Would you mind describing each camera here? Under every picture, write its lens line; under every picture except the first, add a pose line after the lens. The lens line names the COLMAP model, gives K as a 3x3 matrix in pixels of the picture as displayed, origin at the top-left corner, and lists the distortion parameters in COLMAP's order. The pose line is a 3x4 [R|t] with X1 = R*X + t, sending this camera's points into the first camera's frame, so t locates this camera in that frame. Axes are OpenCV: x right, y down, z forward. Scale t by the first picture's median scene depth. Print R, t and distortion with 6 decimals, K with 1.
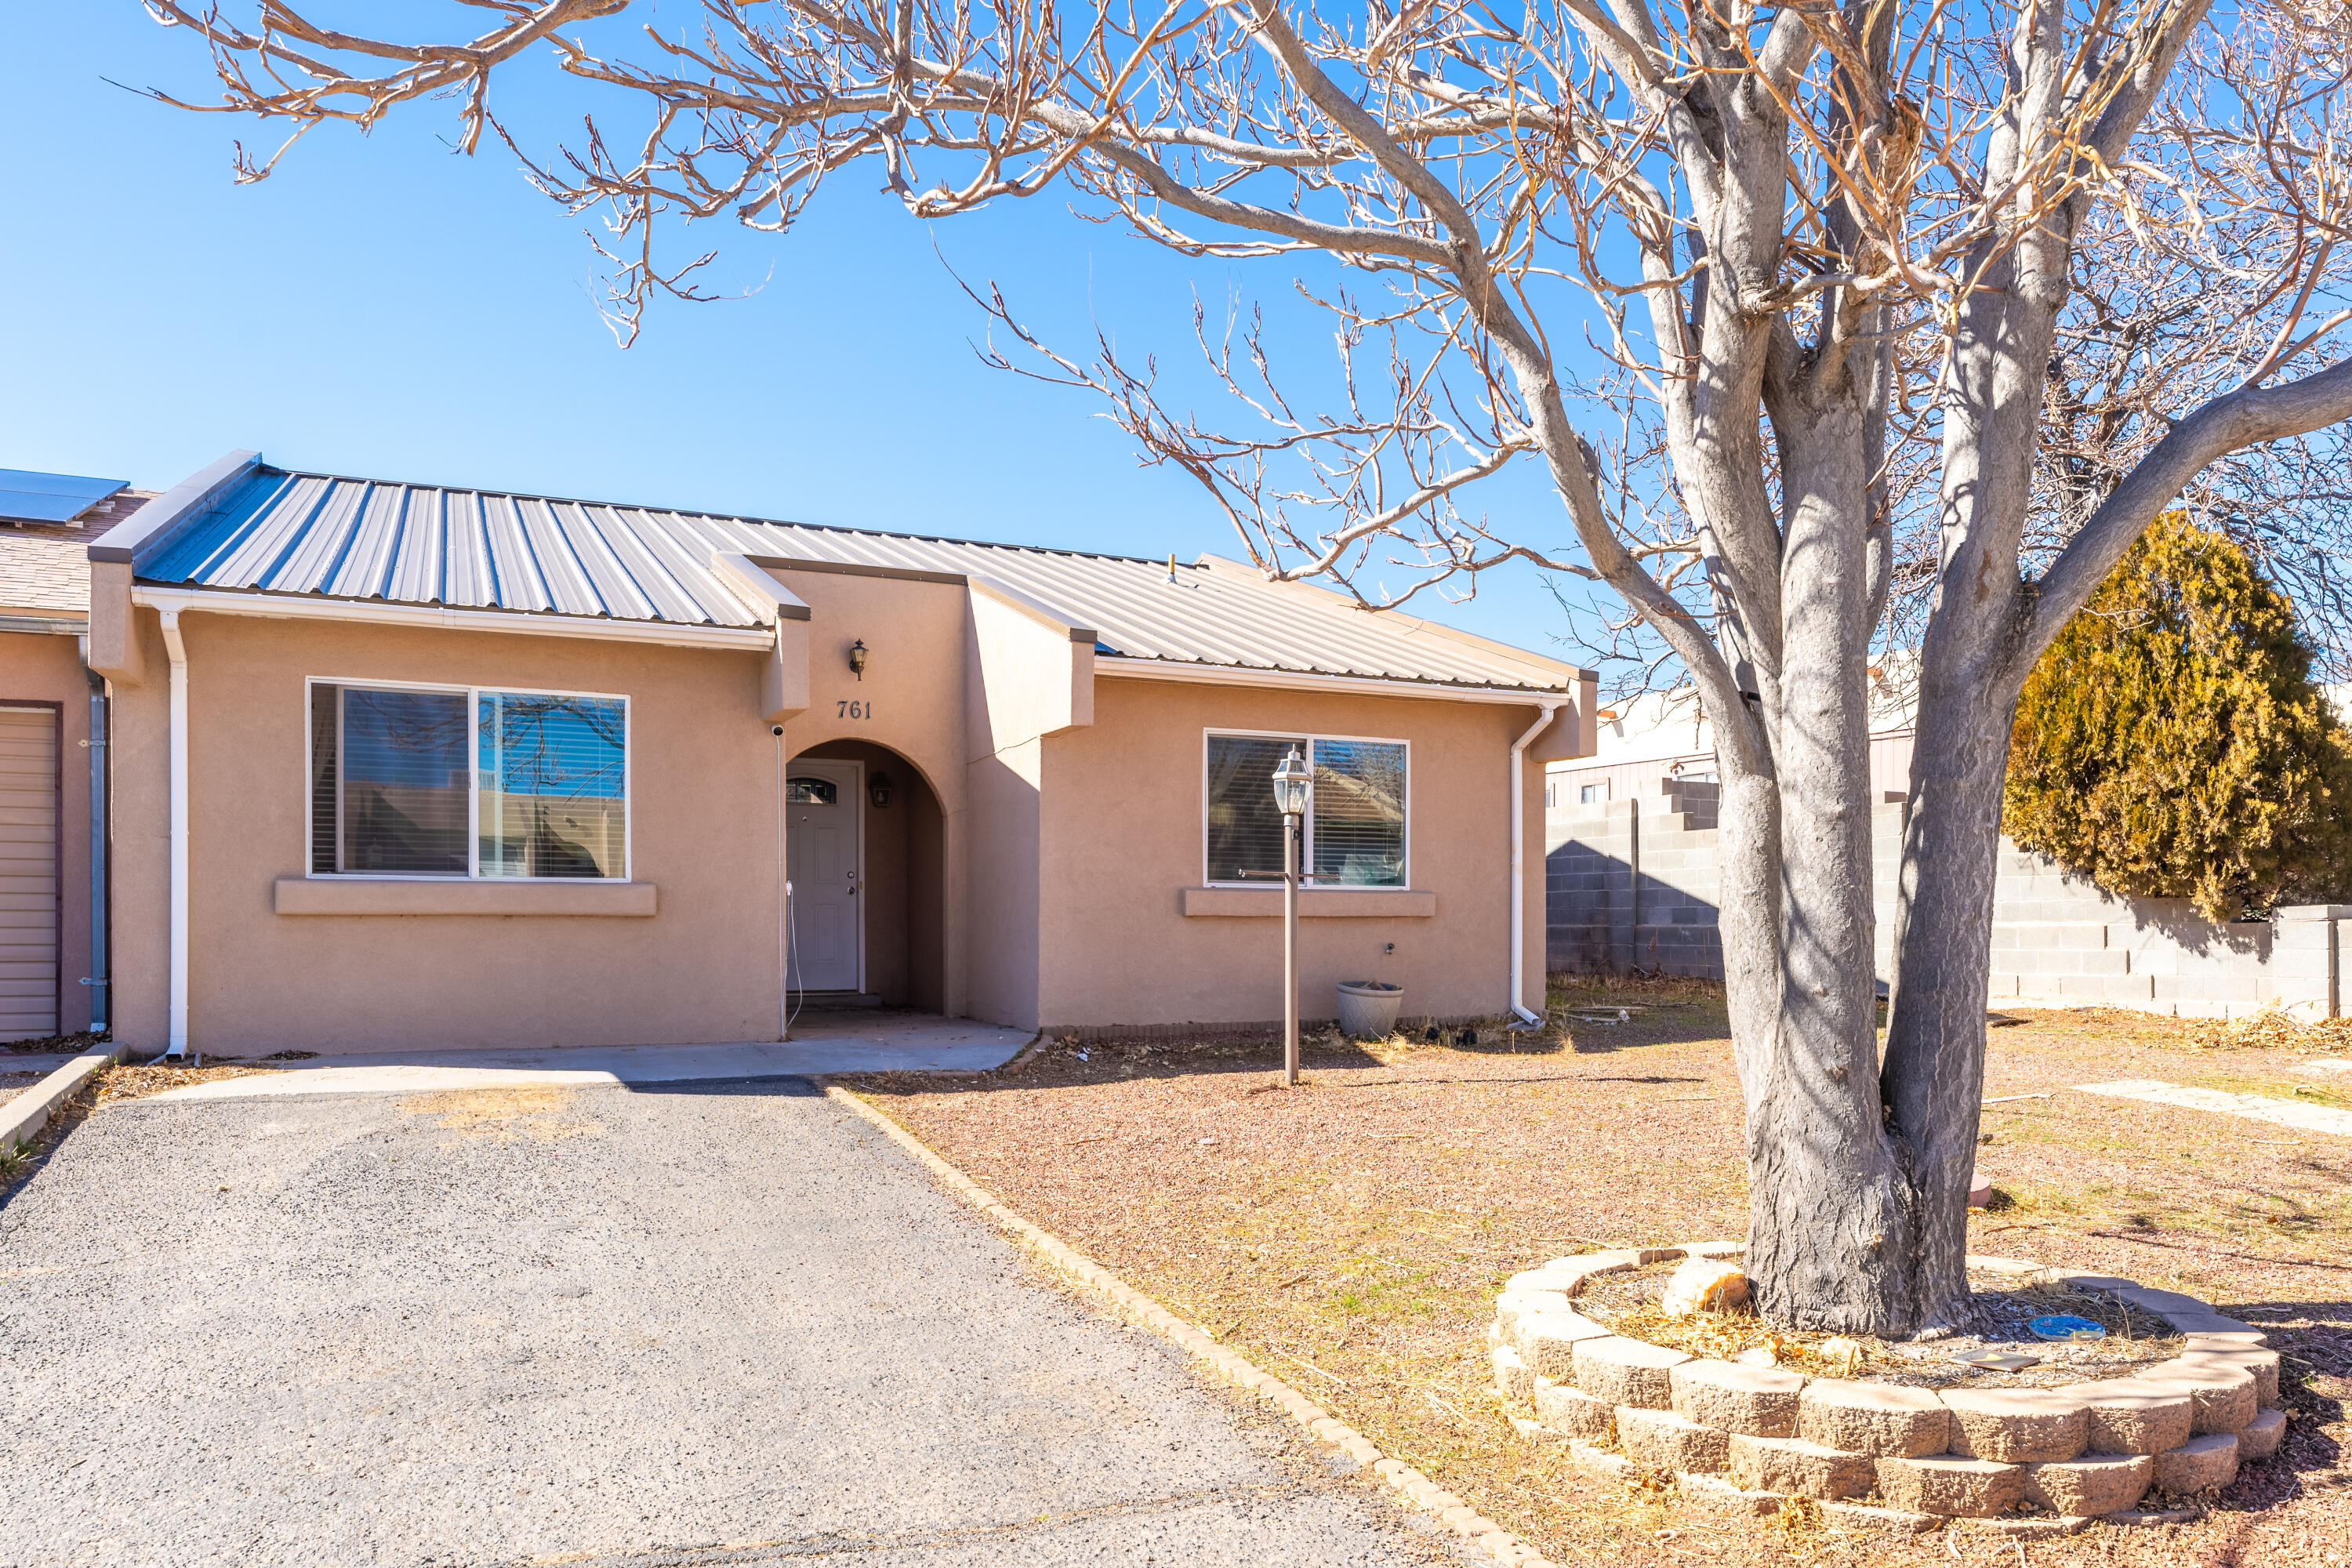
lens RADIAL K [[1613.1, 0, 1192.0], [0, 1613.1, 837.4], [0, 0, 1]] dist [0.000429, 0.003620]
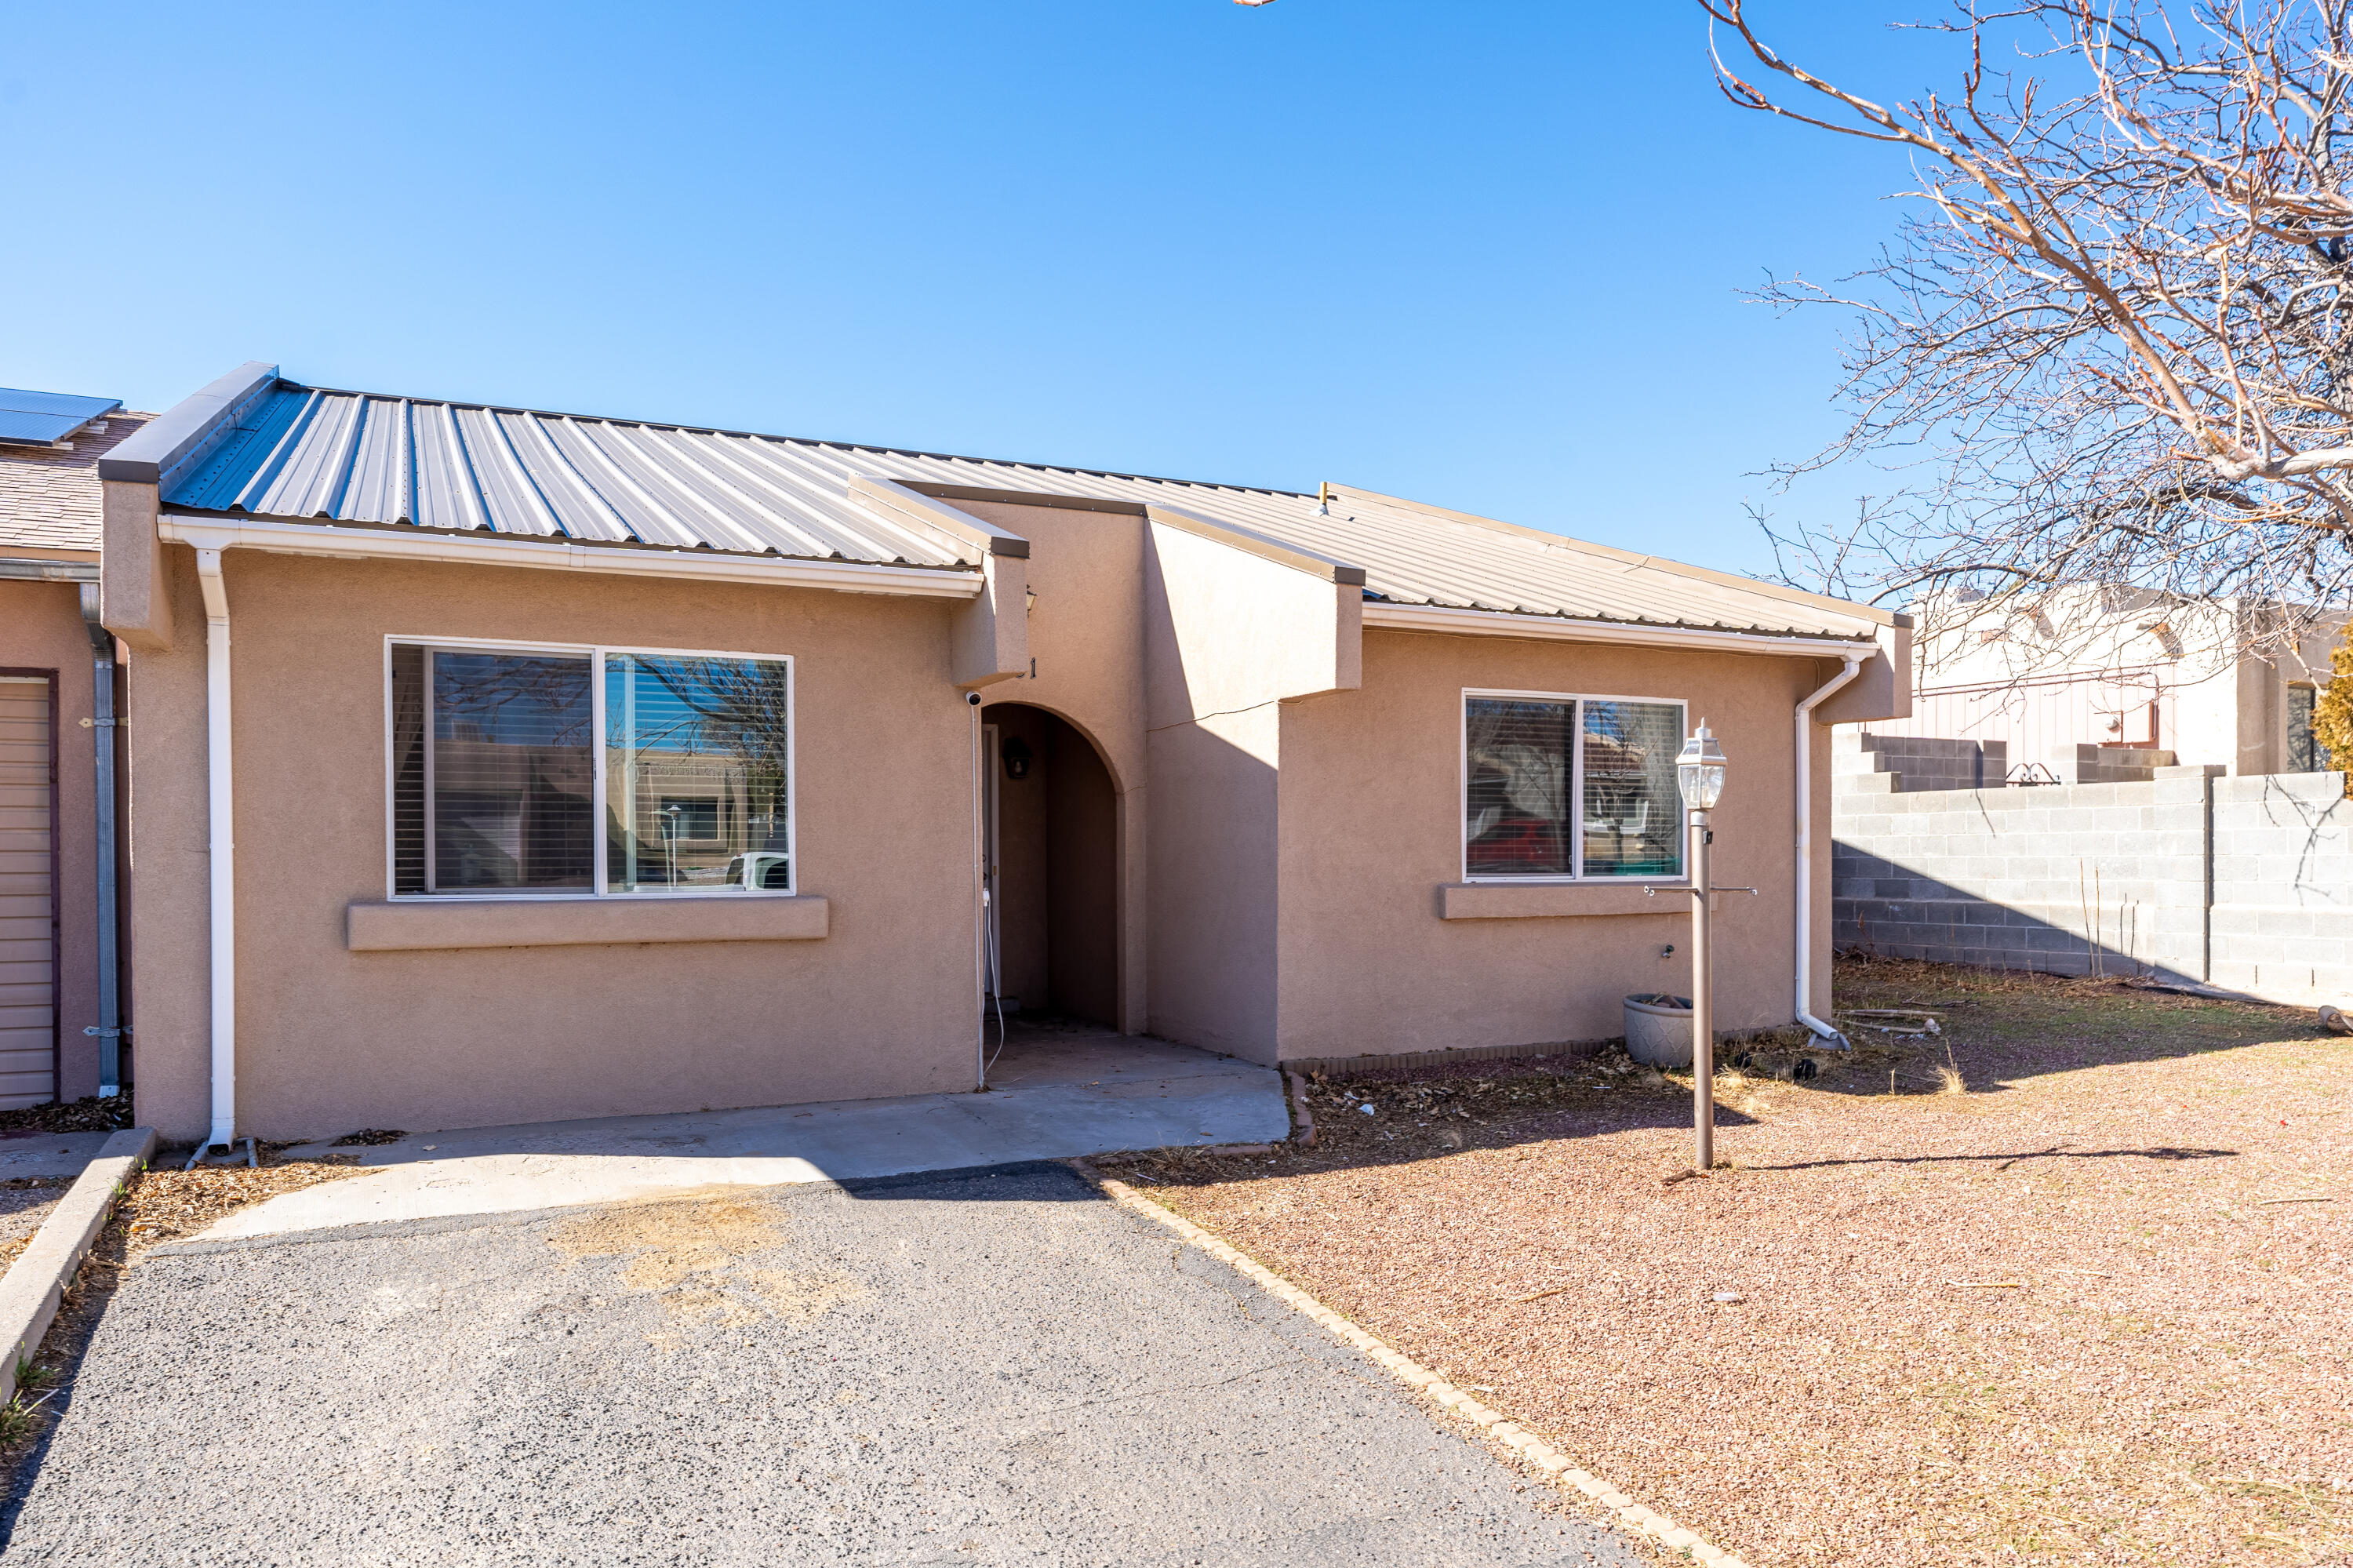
lens RADIAL K [[1586.3, 0, 1175.6], [0, 1586.3, 782.6], [0, 0, 1]] dist [0.003369, -0.001161]
pose [[0.999864, -0.006984, 0.014907, -0.177135], [0.006907, 0.999963, 0.005221, -0.029783], [-0.014943, -0.005117, 0.999875, 0.232927]]
